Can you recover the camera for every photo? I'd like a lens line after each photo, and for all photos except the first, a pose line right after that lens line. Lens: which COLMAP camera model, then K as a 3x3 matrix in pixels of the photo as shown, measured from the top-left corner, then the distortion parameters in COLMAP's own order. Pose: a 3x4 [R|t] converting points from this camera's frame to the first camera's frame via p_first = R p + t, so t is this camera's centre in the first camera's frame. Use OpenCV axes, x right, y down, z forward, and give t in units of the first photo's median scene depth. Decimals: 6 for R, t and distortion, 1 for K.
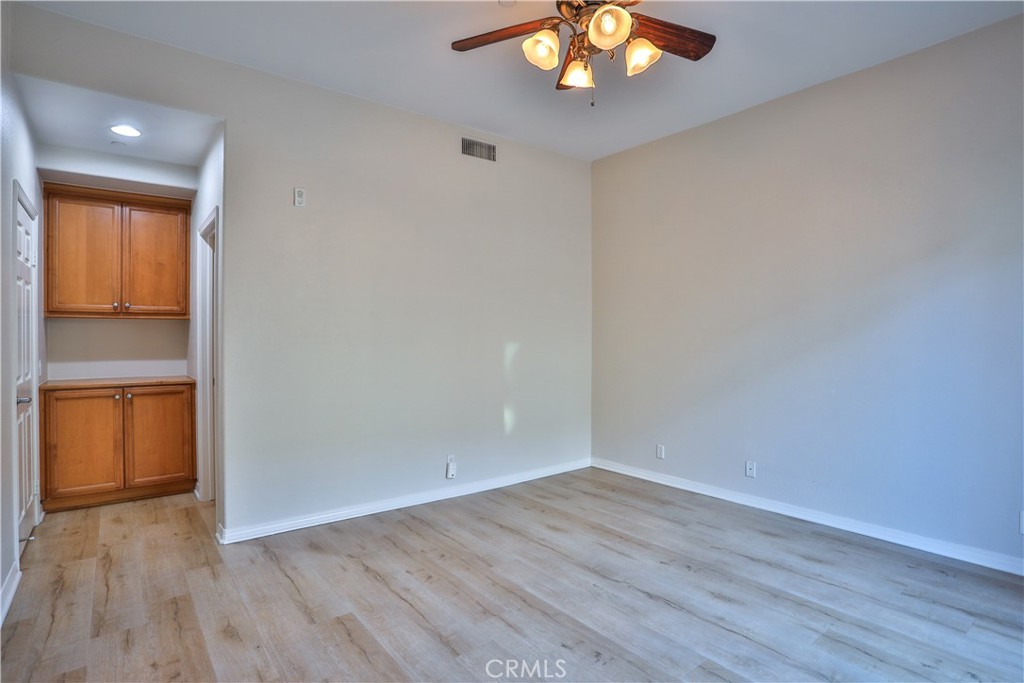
lens RADIAL K [[526.1, 0, 481.0], [0, 526.1, 344.7], [0, 0, 1]] dist [-0.062479, 0.020634]
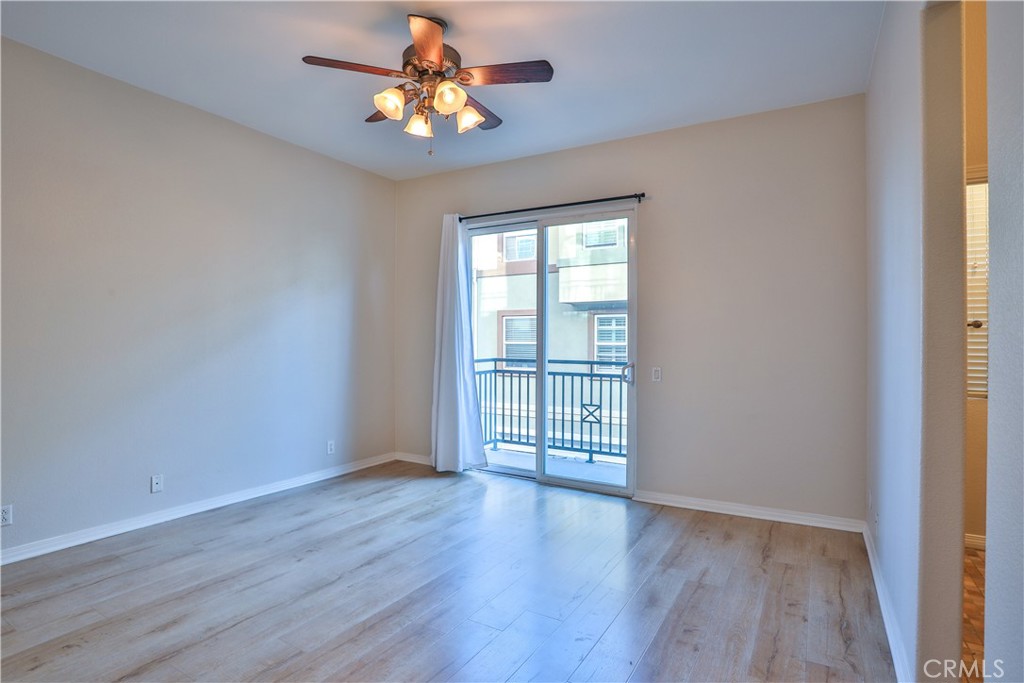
lens RADIAL K [[526.1, 0, 510.4], [0, 526.1, 345.6], [0, 0, 1]] dist [-0.062479, 0.020634]
pose [[-0.391514, -0.001369, 0.920171, -0.826372], [0.018092, 0.999794, 0.009185, -0.011037], [-0.919994, 0.020244, -0.391409, 1.087209]]
